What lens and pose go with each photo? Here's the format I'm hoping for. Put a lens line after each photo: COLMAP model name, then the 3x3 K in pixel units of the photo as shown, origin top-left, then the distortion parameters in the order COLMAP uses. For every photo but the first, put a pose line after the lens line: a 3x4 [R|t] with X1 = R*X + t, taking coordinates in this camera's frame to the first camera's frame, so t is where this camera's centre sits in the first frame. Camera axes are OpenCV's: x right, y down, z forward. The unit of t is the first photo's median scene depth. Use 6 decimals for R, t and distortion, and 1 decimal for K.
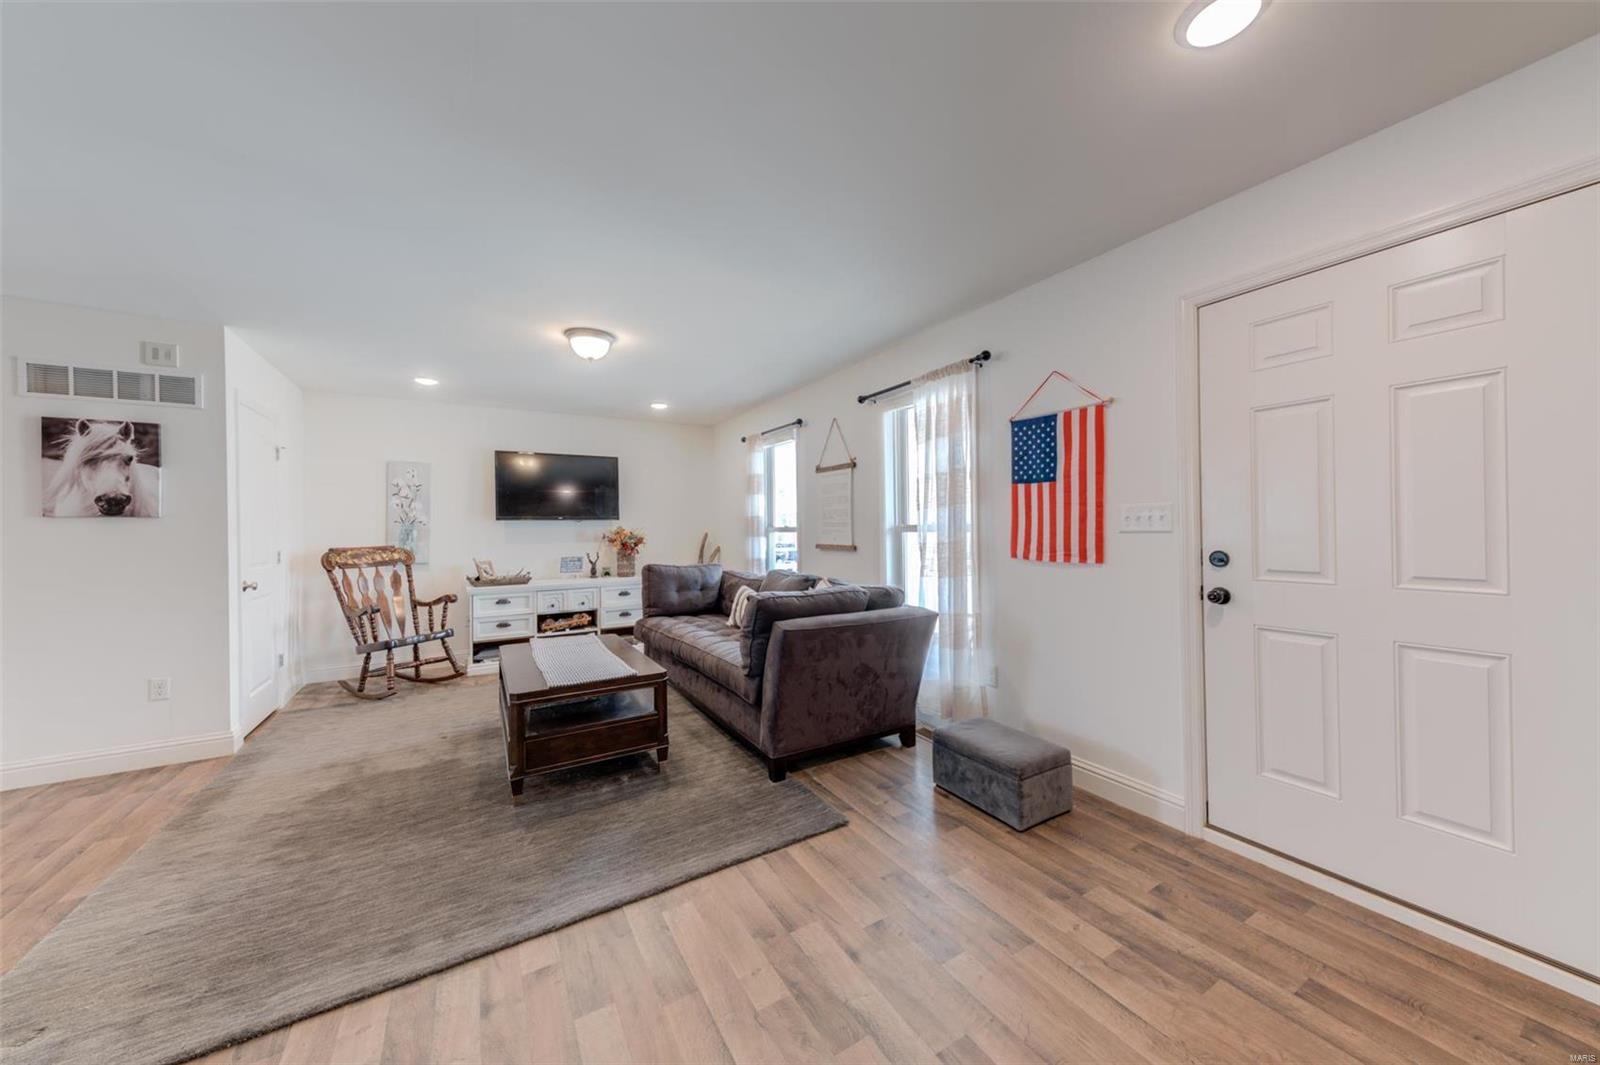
lens RADIAL K [[550.4, 0, 806.2], [0, 550.4, 527.8], [0, 0, 1]] dist [0.017001, -0.005434]
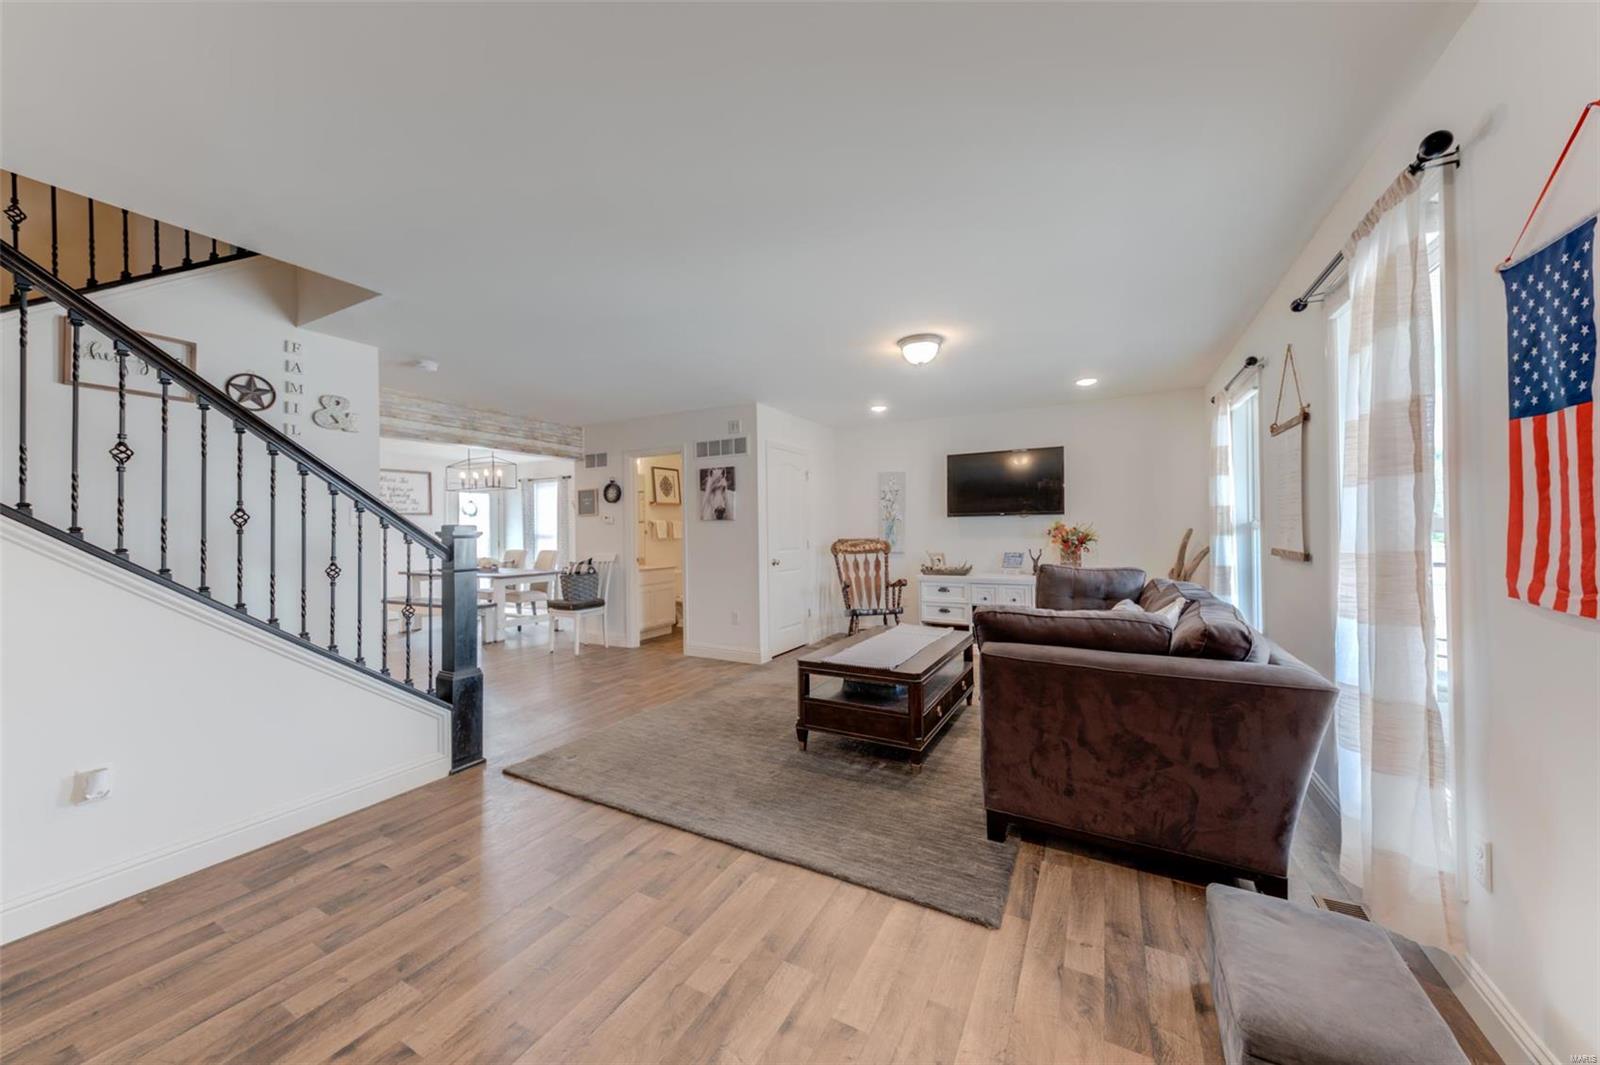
lens RADIAL K [[550.4, 0, 806.2], [0, 550.4, 527.8], [0, 0, 1]] dist [0.017001, -0.005434]
pose [[0.506662, 0.002850, -0.862140, 0.472415], [0.008330, 0.999932, 0.008201, -0.006516], [0.862105, -0.011336, 0.506603, 0.333187]]
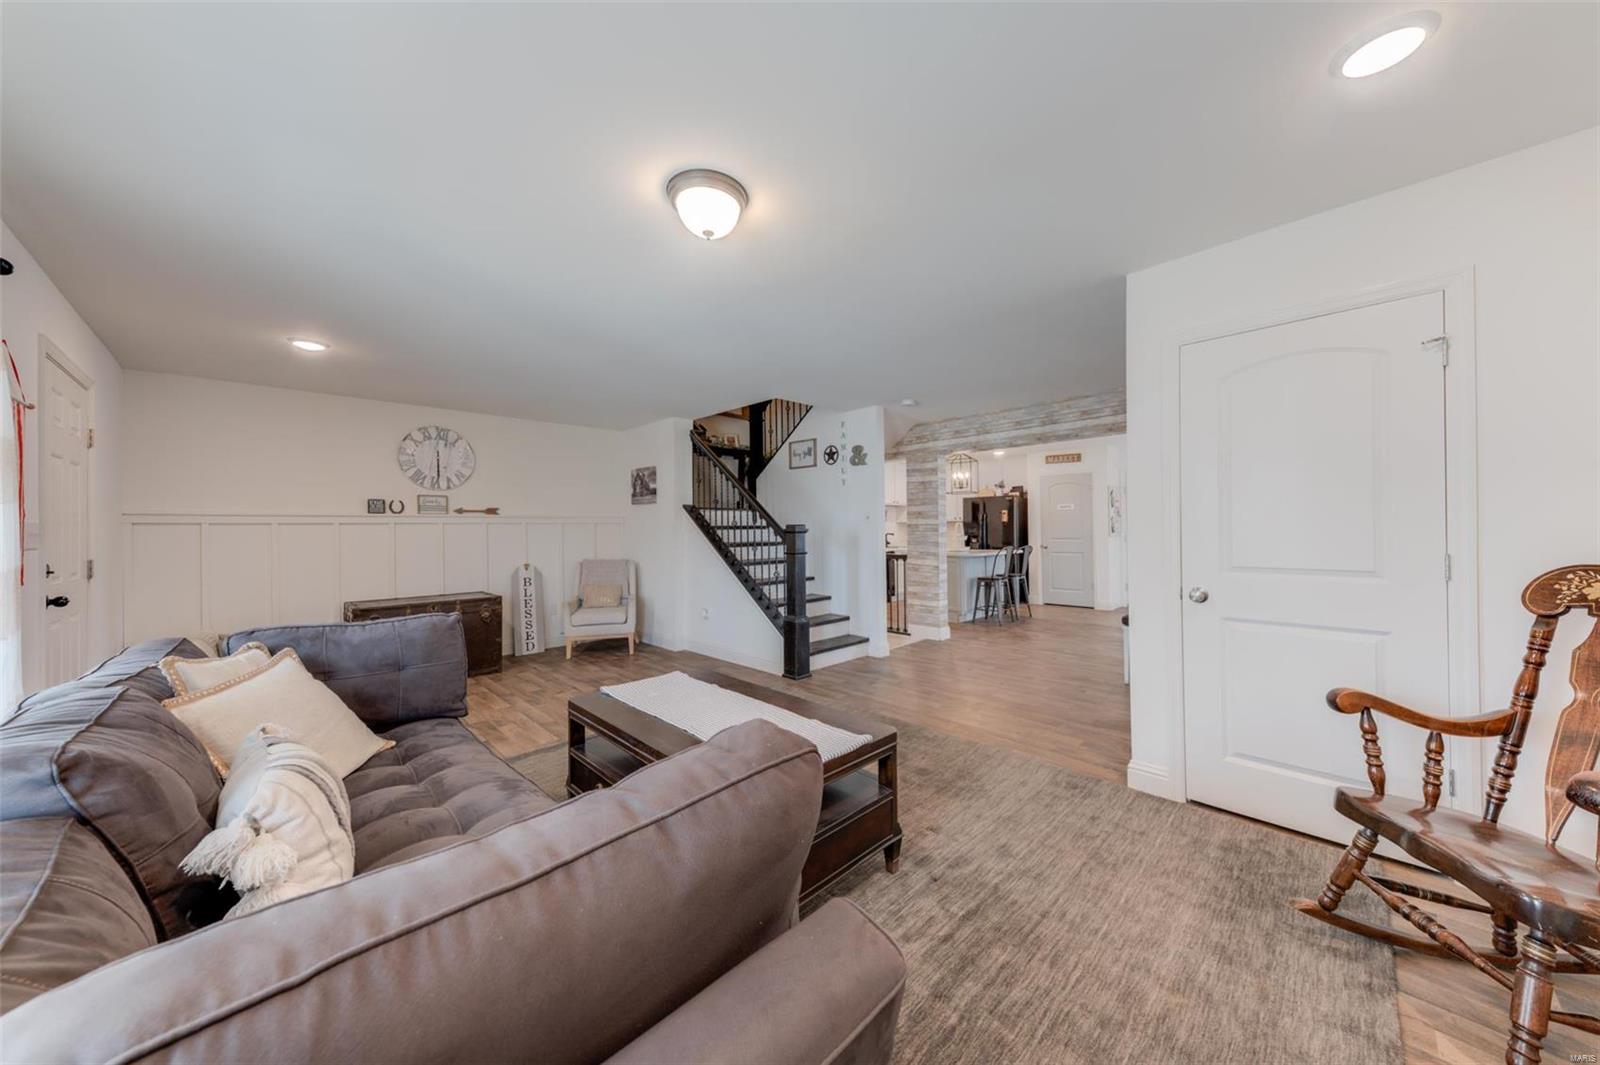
lens RADIAL K [[529.8, 0, 784.2], [0, 529.8, 529.6], [0, 0, 1]] dist [0.000103, -0.000117]
pose [[-0.979467, 0.020844, -0.200524, -0.412066], [0.023267, 0.999682, -0.009736, 0.019889], [0.200257, -0.014202, -0.979640, 1.799824]]
